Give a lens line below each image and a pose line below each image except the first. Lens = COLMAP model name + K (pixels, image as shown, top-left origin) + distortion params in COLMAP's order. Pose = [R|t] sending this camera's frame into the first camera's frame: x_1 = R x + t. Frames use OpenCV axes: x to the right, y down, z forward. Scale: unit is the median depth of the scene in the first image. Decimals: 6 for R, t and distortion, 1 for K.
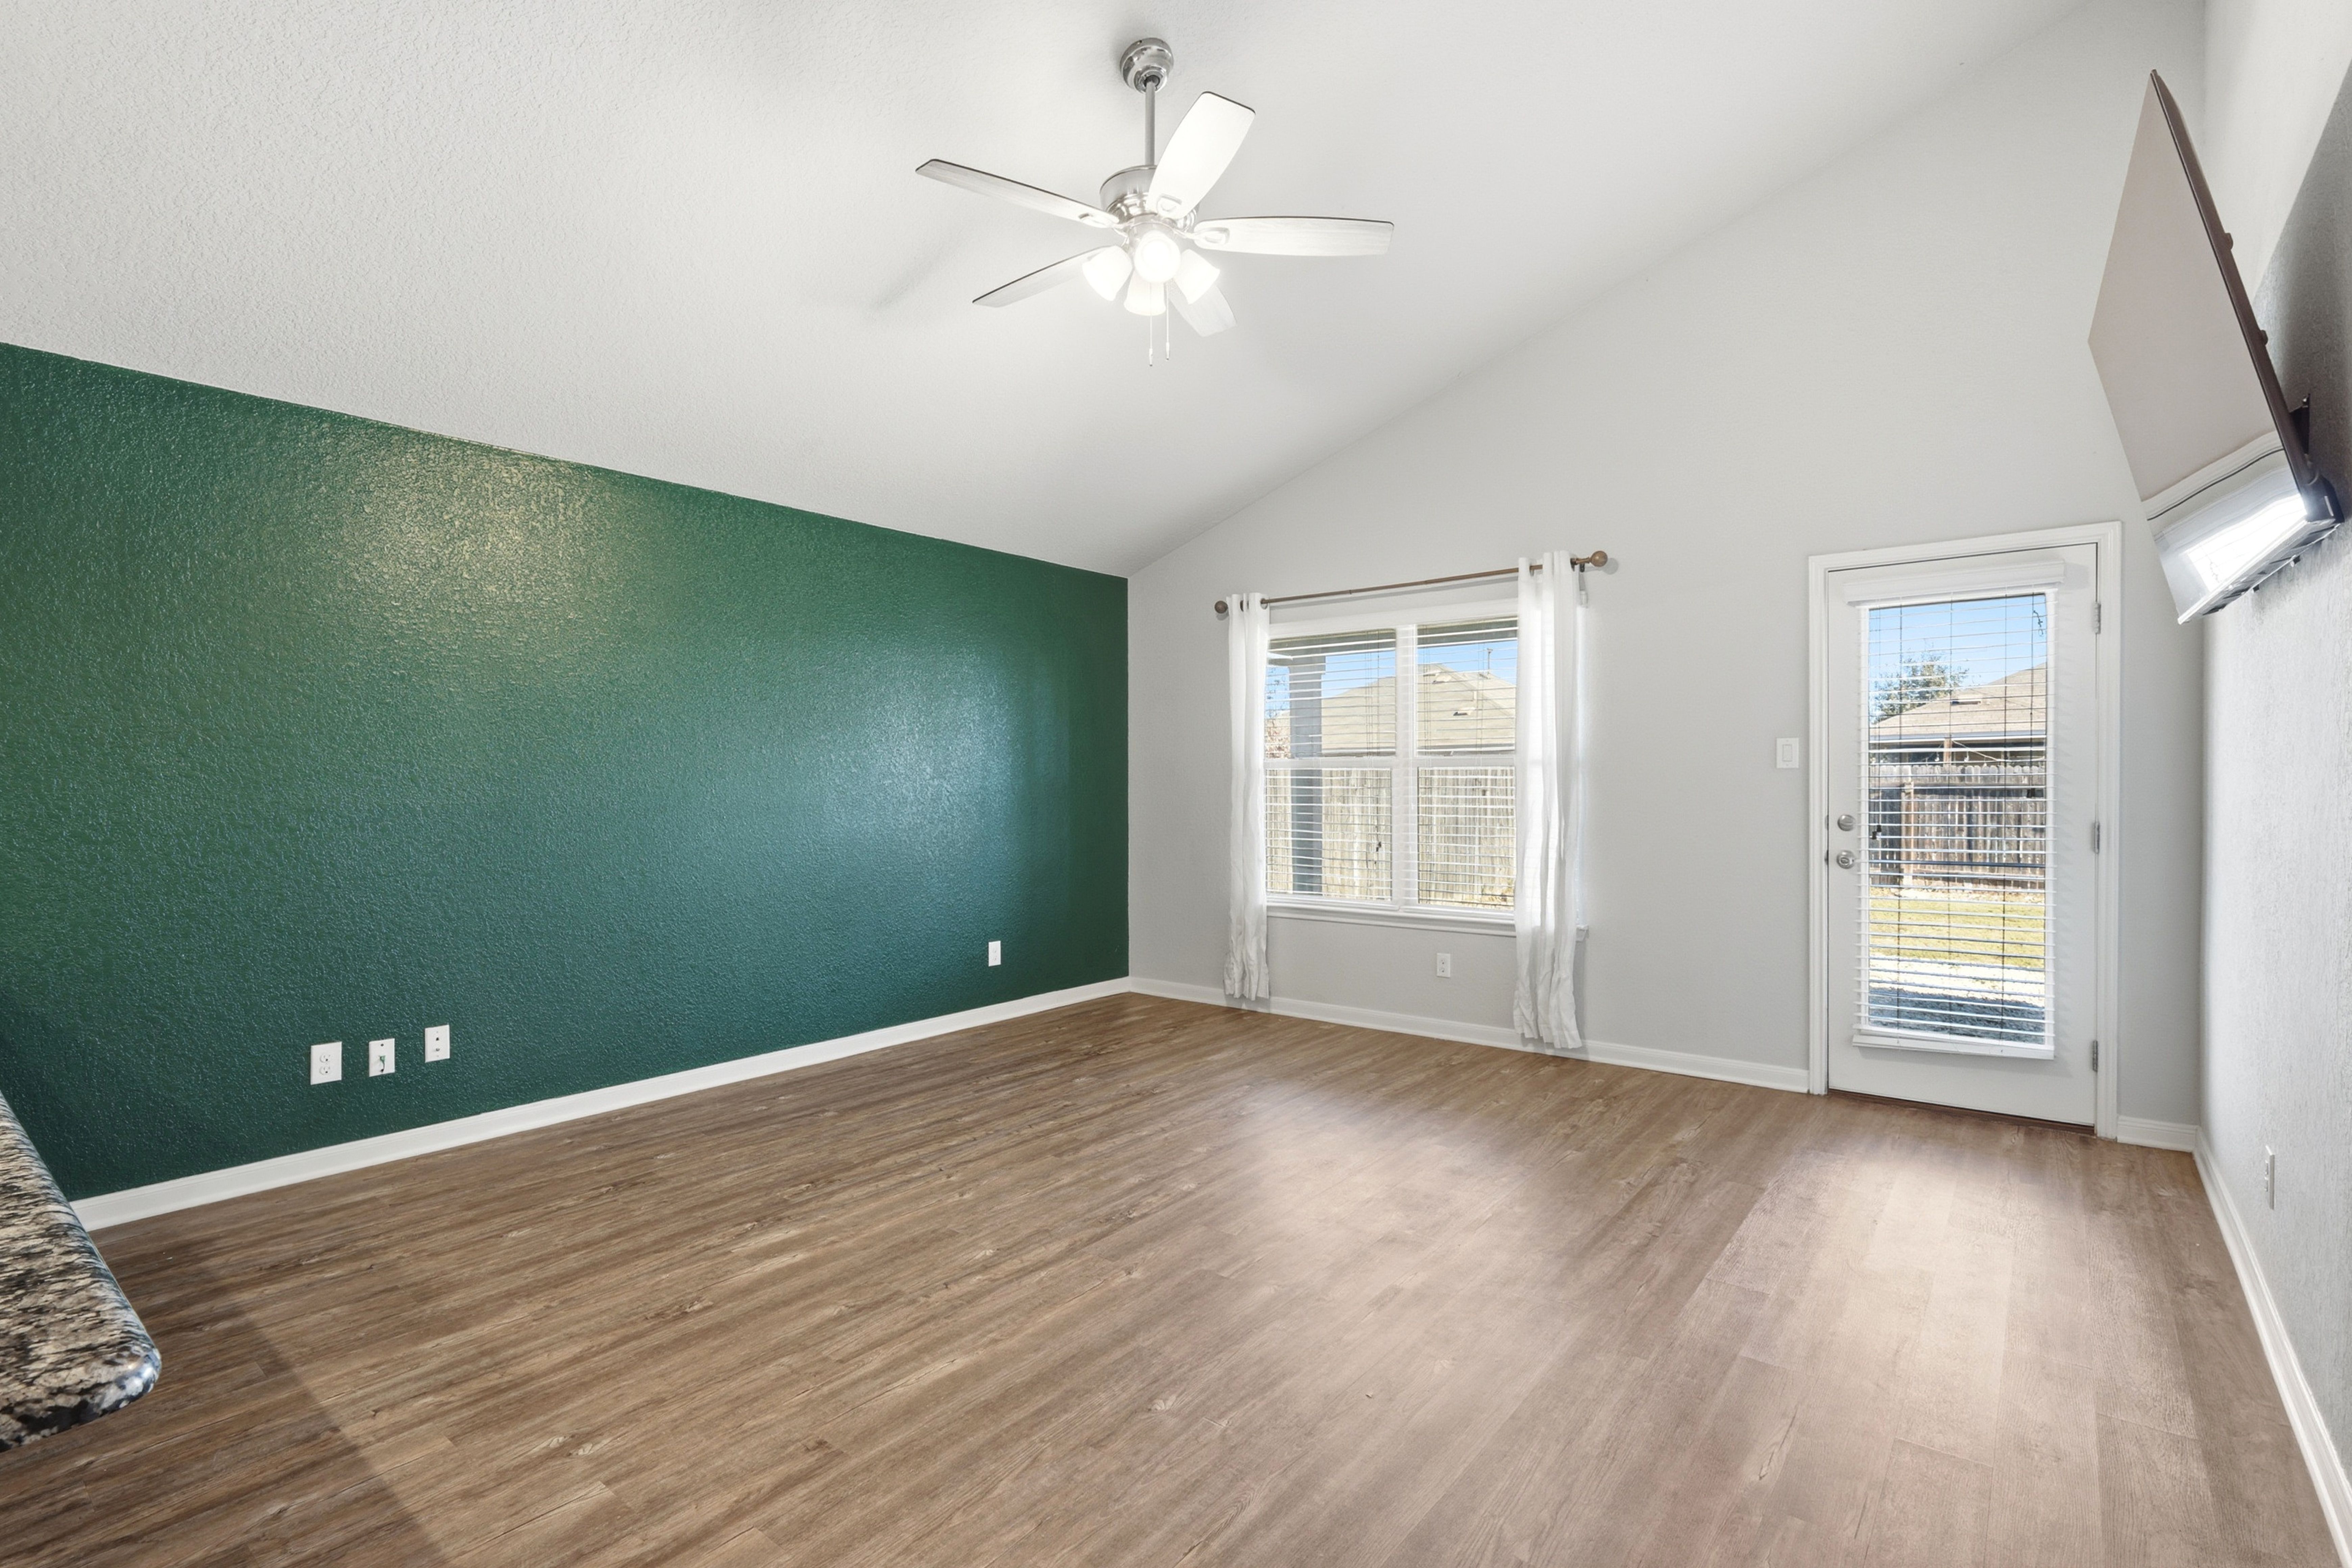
lens RADIAL K [[1101.1, 0, 1178.3], [0, 1101.1, 791.2], [0, 0, 1]] dist [-0.012553, 0.003772]
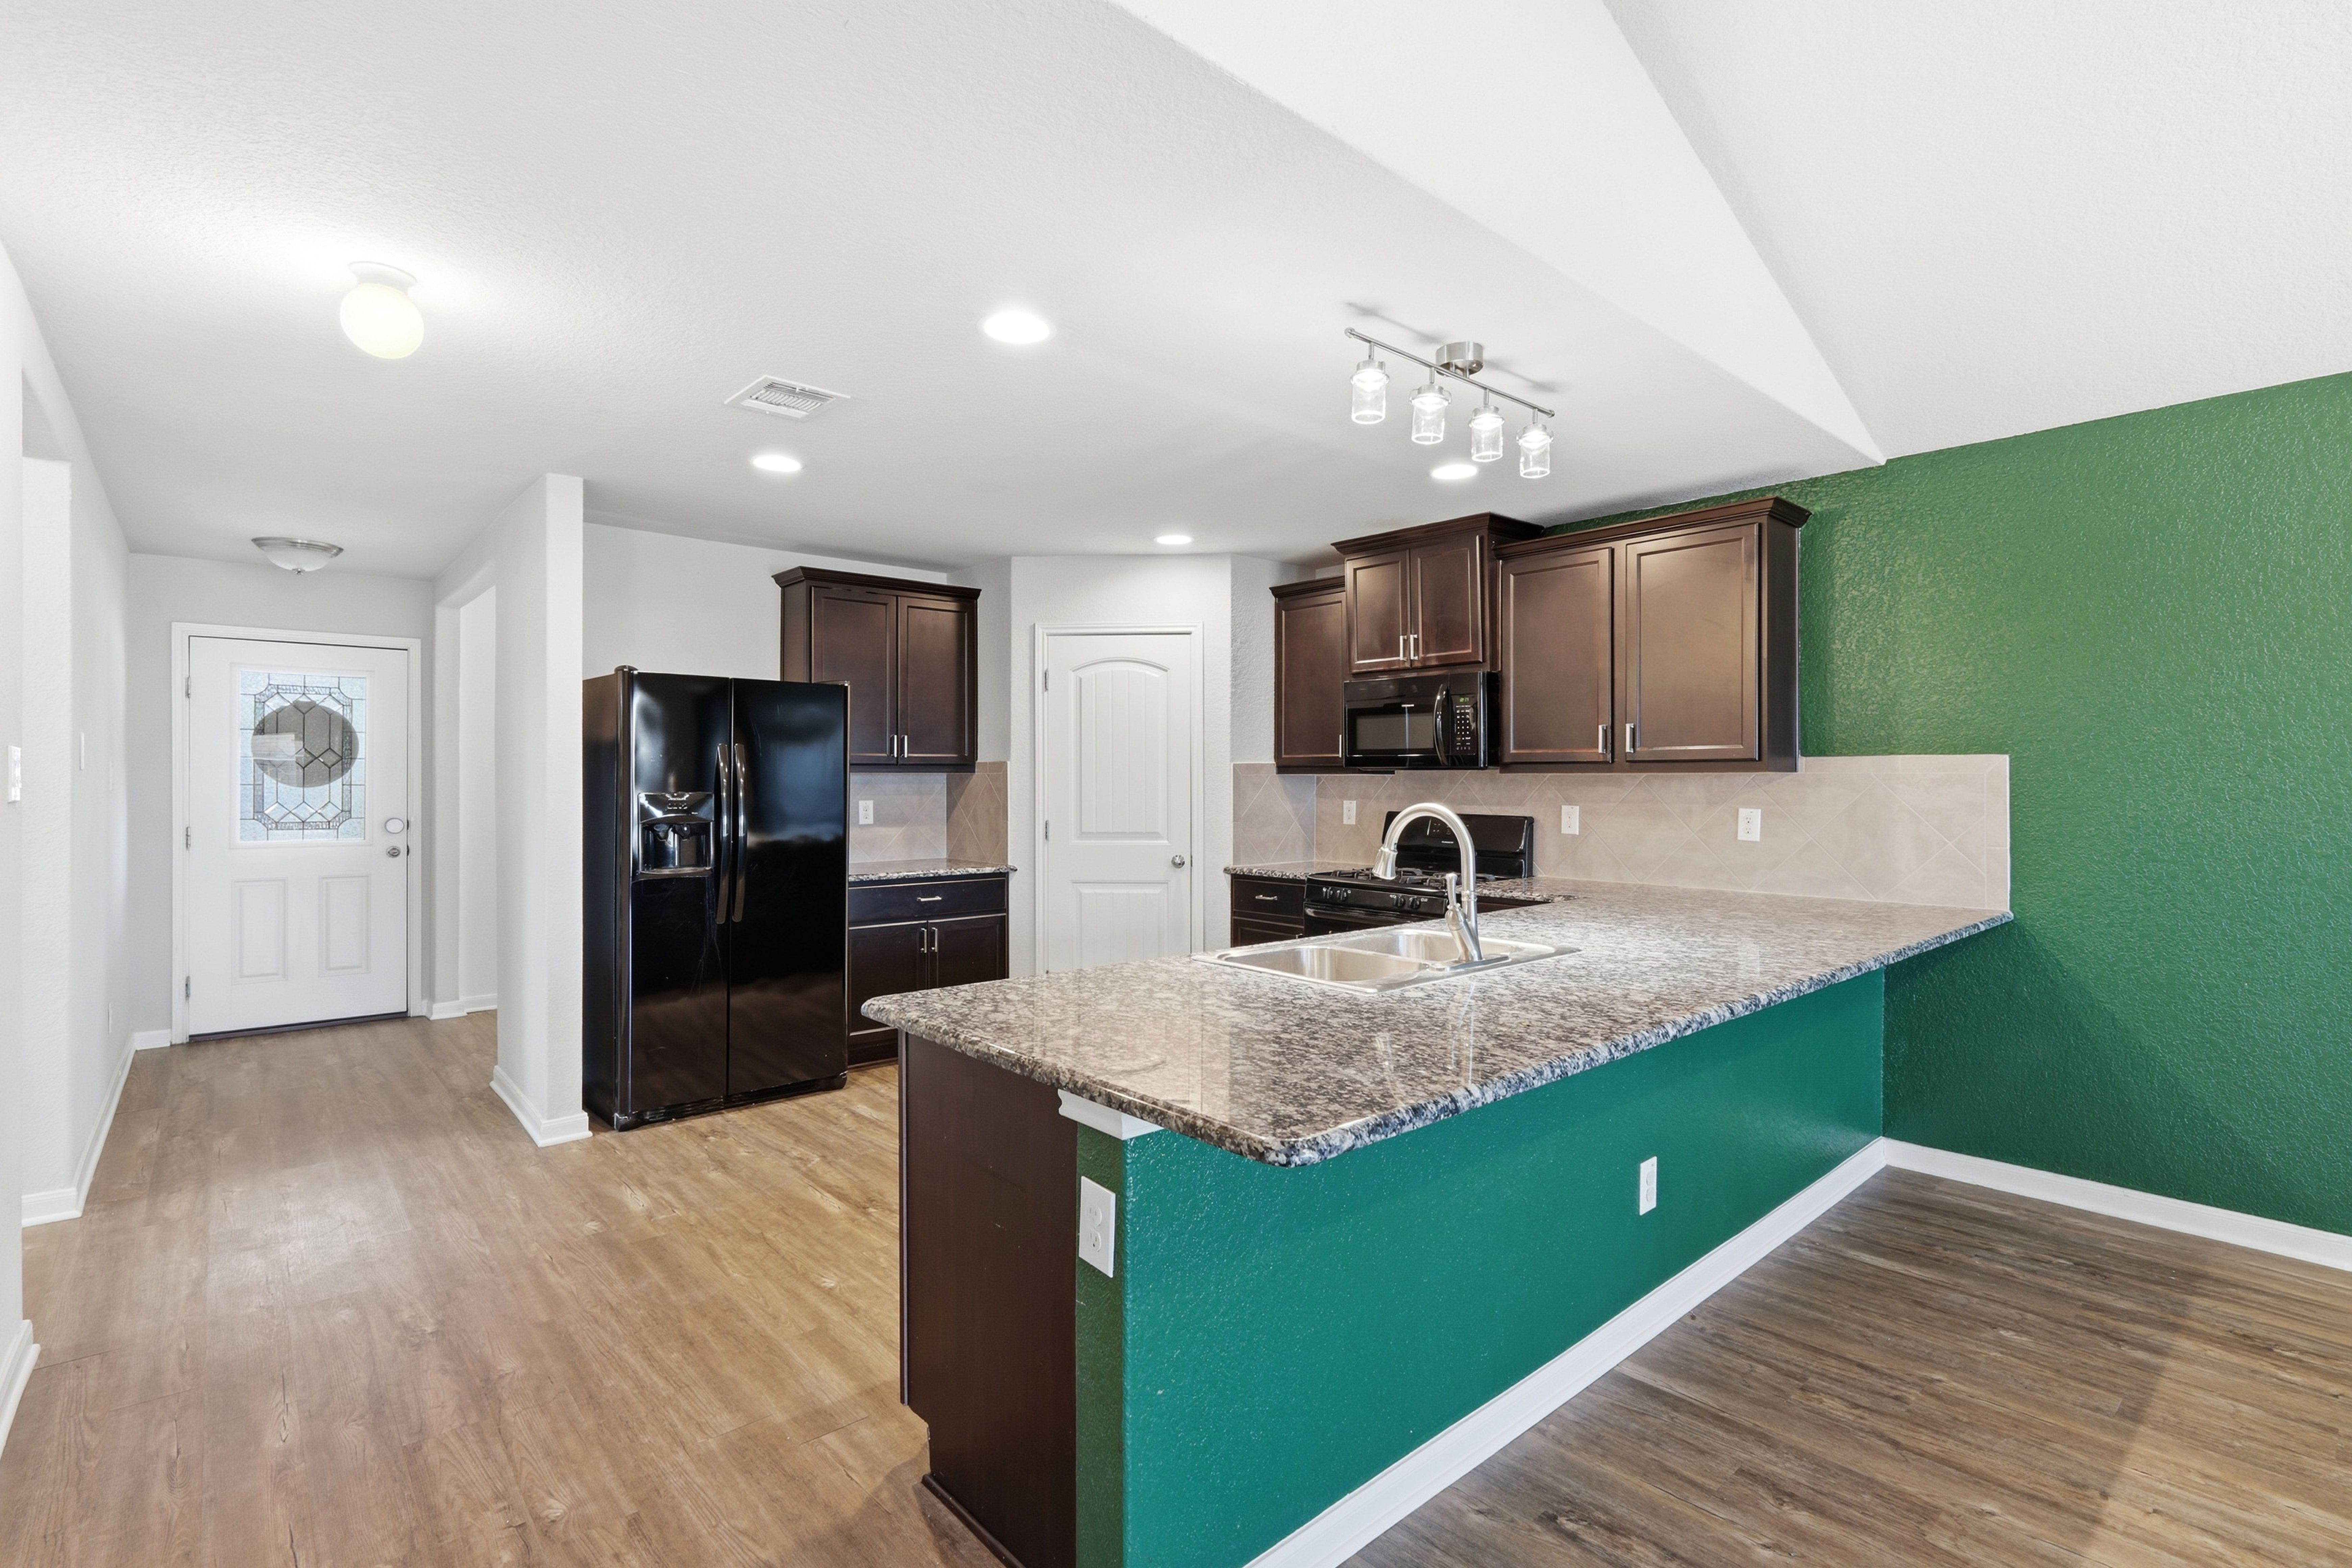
lens RADIAL K [[1101.1, 0, 1182.8], [0, 1101.1, 777.9], [0, 0, 1]] dist [-0.012553, 0.003772]
pose [[-0.173780, 0.004887, -0.984772, 0.207977], [-0.010484, 0.999922, 0.006812, -0.029997], [0.984729, 0.011508, -0.173715, 0.241644]]
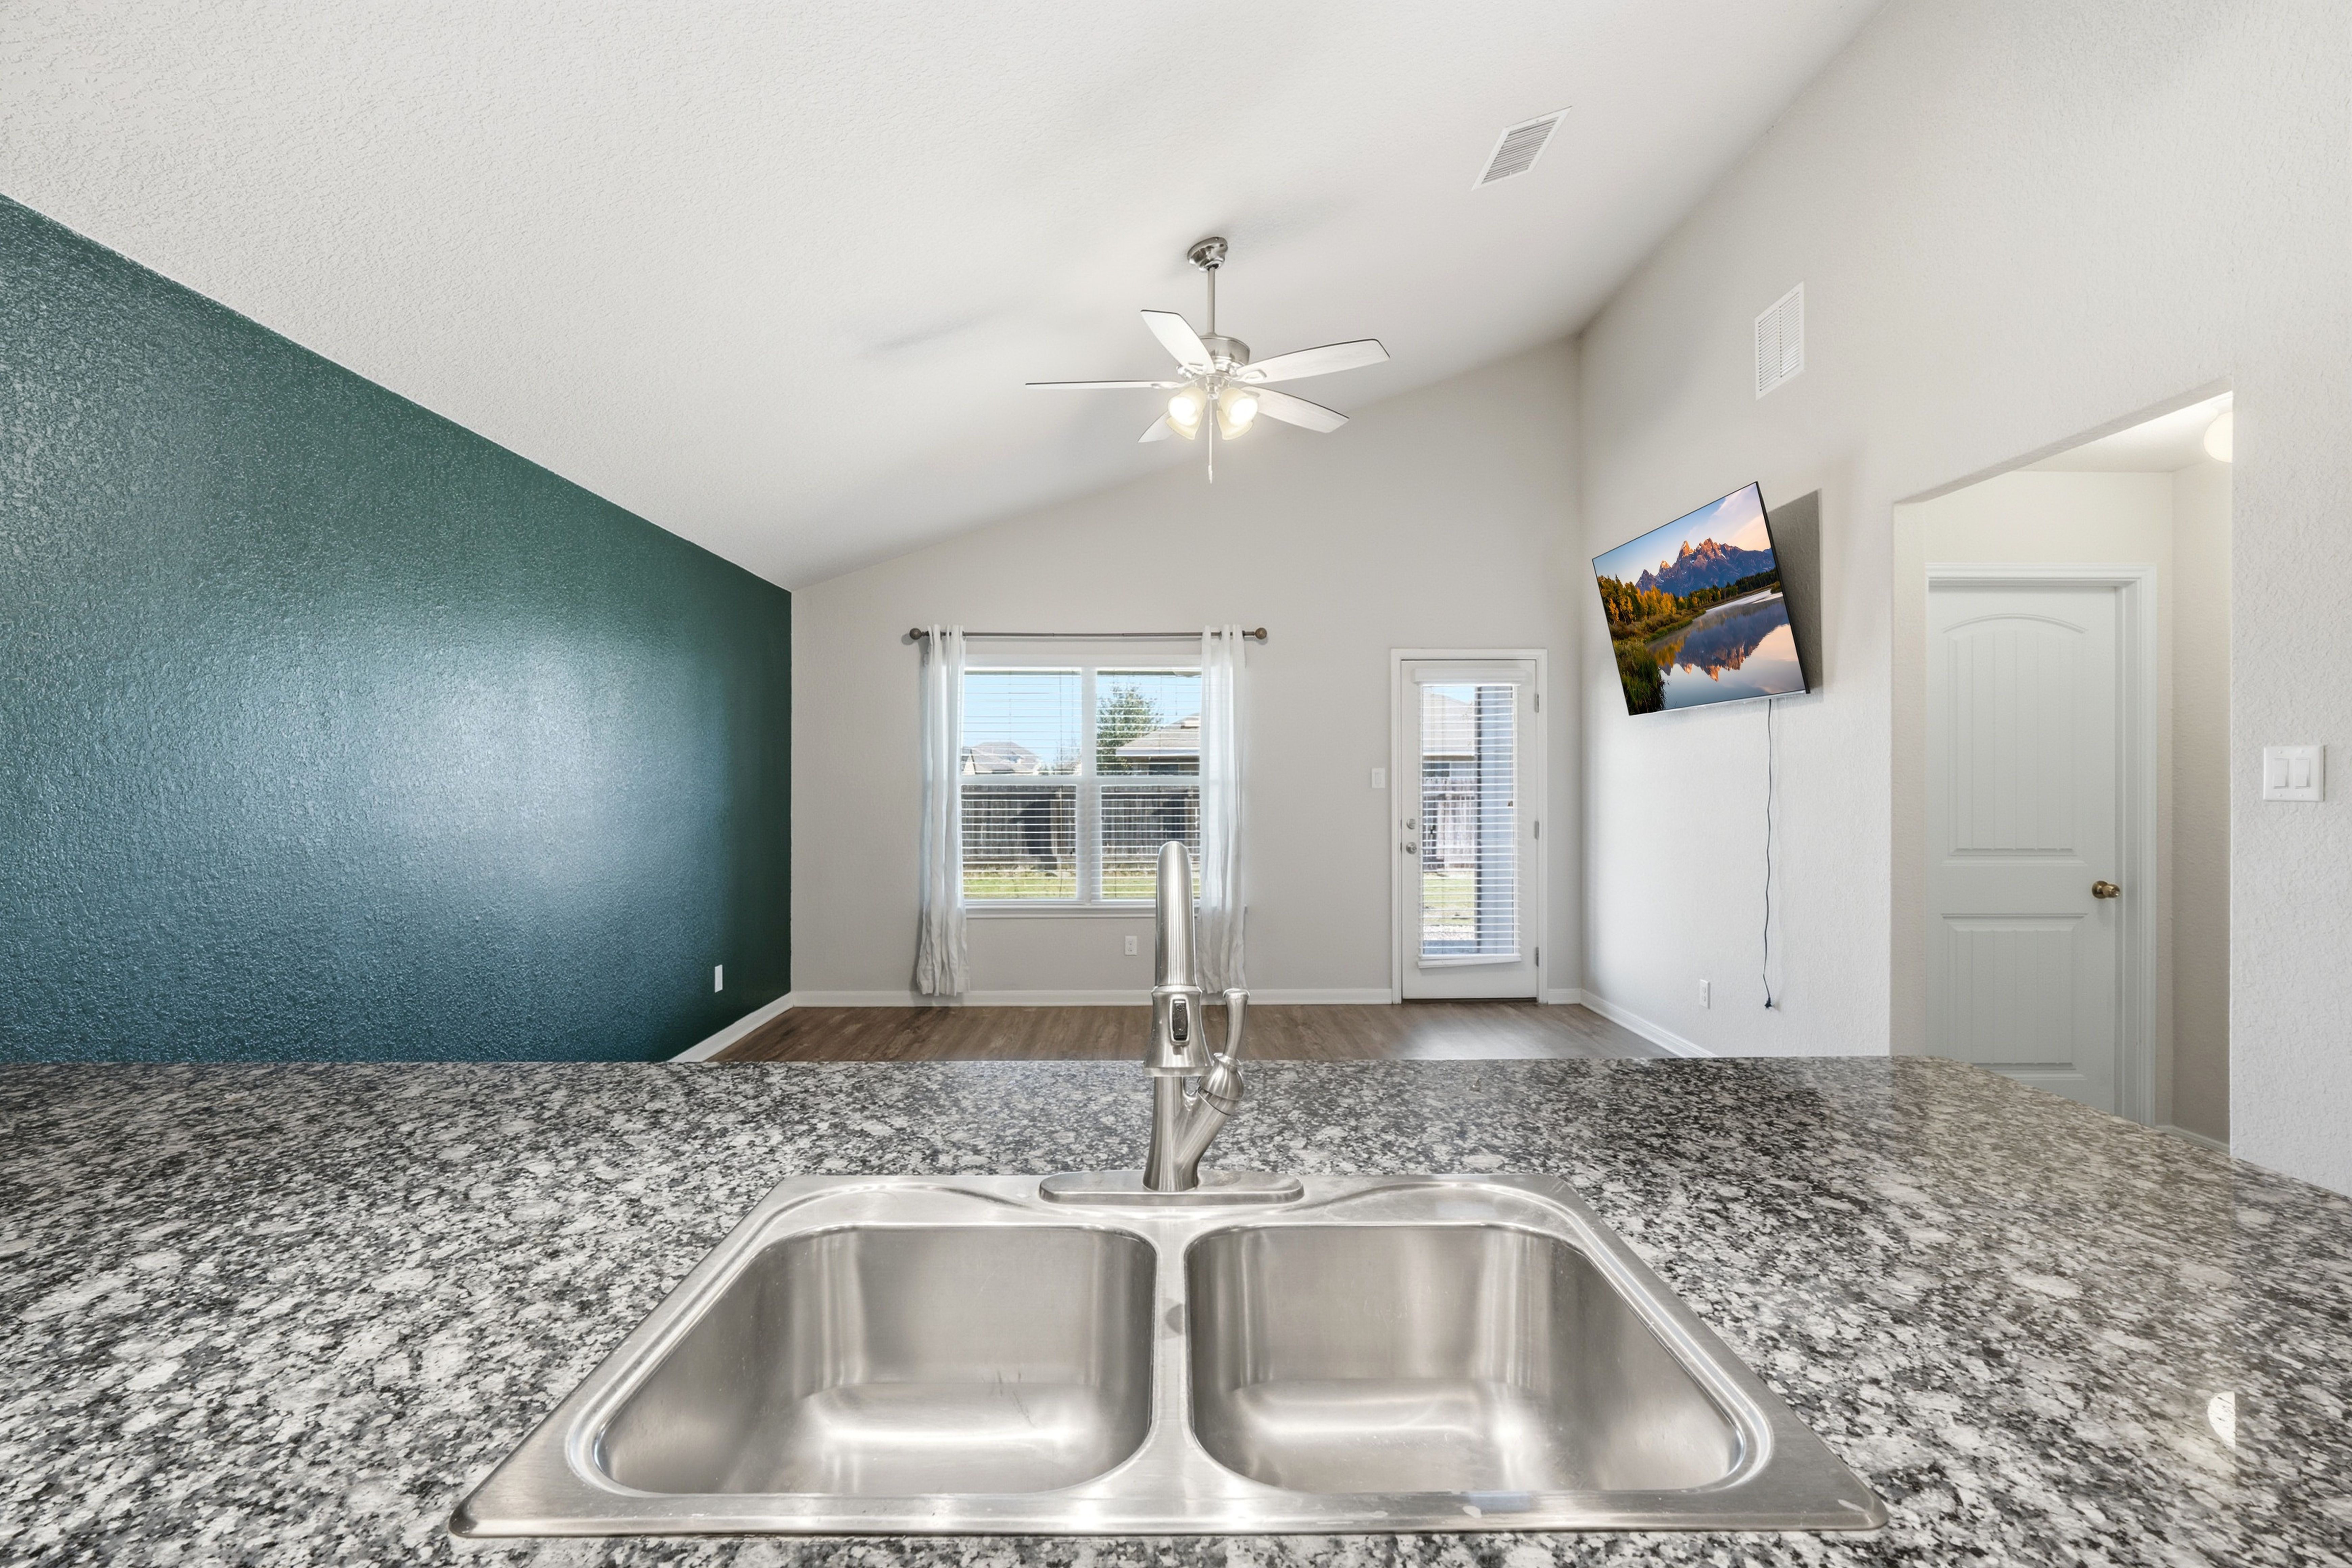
lens RADIAL K [[1101.1, 0, 1187.3], [0, 1101.1, 782.7], [0, 0, 1]] dist [-0.012553, 0.003772]
pose [[0.768658, 0.004017, 0.639648, -0.874346], [0.003246, 0.999943, -0.010181, -0.020491], [-0.639652, 0.009902, 0.768601, 0.018599]]
